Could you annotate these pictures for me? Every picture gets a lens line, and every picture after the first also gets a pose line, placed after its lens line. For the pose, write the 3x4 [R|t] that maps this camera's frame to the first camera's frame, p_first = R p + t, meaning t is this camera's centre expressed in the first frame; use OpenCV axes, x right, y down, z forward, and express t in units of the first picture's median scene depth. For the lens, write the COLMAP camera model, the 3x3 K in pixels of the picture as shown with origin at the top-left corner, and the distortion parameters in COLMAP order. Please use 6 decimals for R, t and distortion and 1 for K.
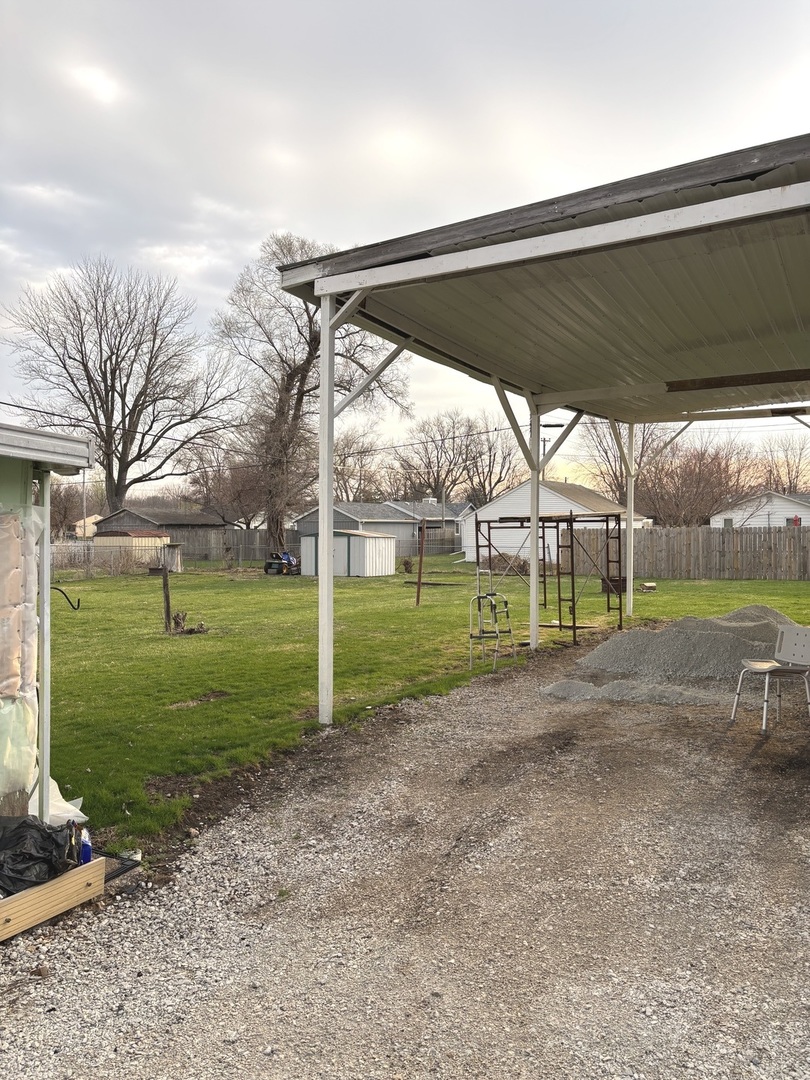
lens RADIAL K [[812.3, 0, 408.2], [0, 812.3, 525.6], [0, 0, 1]] dist [0.023063, -0.000013]
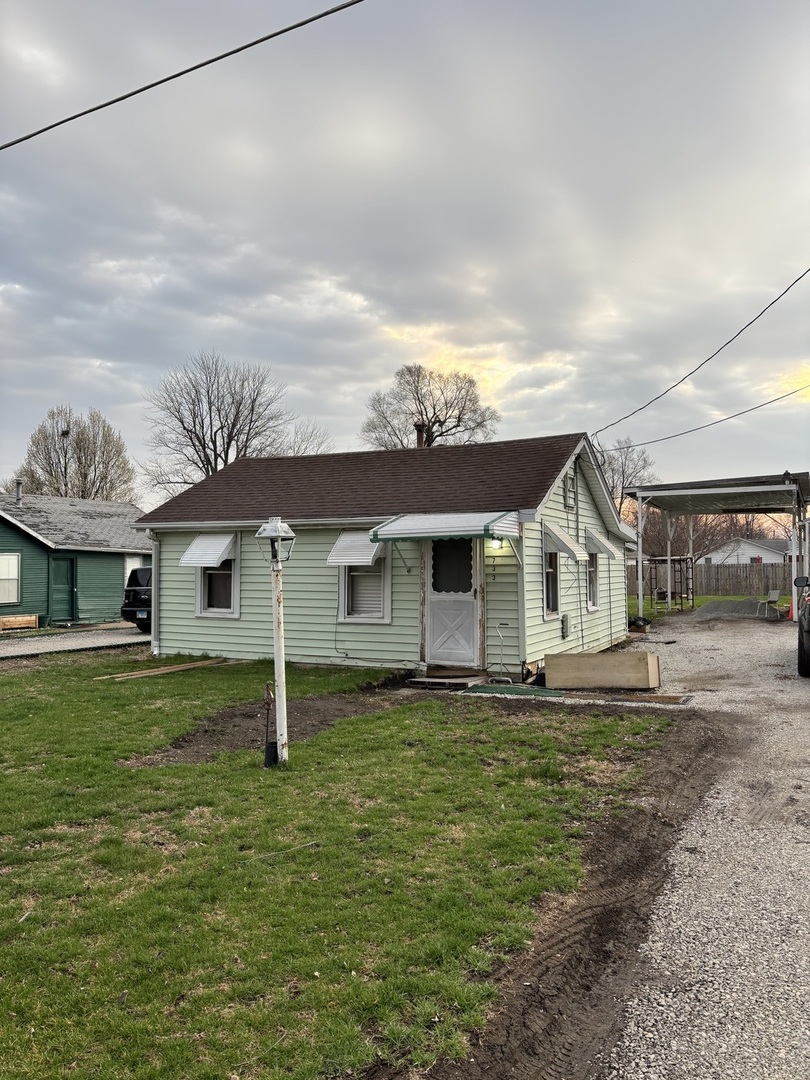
lens RADIAL K [[812.3, 0, 408.2], [0, 812.3, 525.6], [0, 0, 1]] dist [0.023063, -0.000013]
pose [[0.998822, 0.003103, 0.048417, -0.637372], [-0.000886, 0.998953, -0.045743, 0.001805], [-0.048509, 0.045647, 0.997779, -1.231604]]
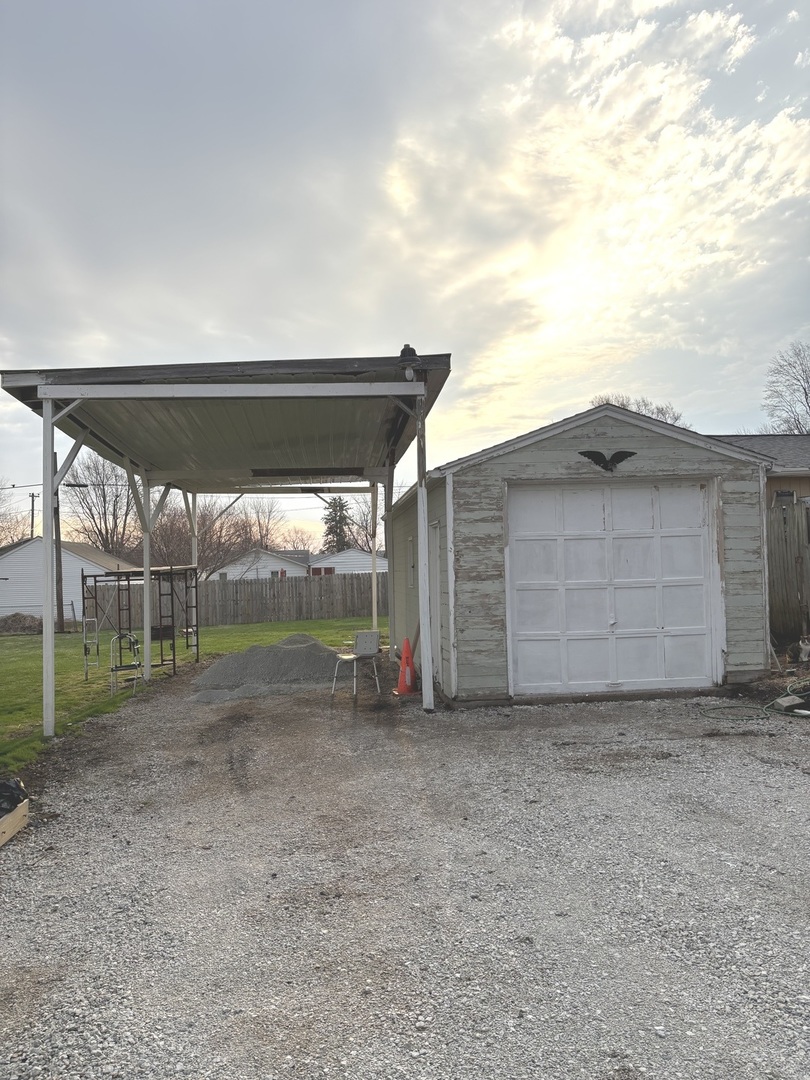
lens RADIAL K [[812.3, 0, 408.2], [0, 812.3, 525.6], [0, 0, 1]] dist [0.023063, -0.000013]
pose [[0.810424, 0.011387, 0.585733, -0.196857], [0.029604, 0.997738, -0.060356, 0.005936], [-0.585095, 0.066254, 0.808253, -0.181851]]
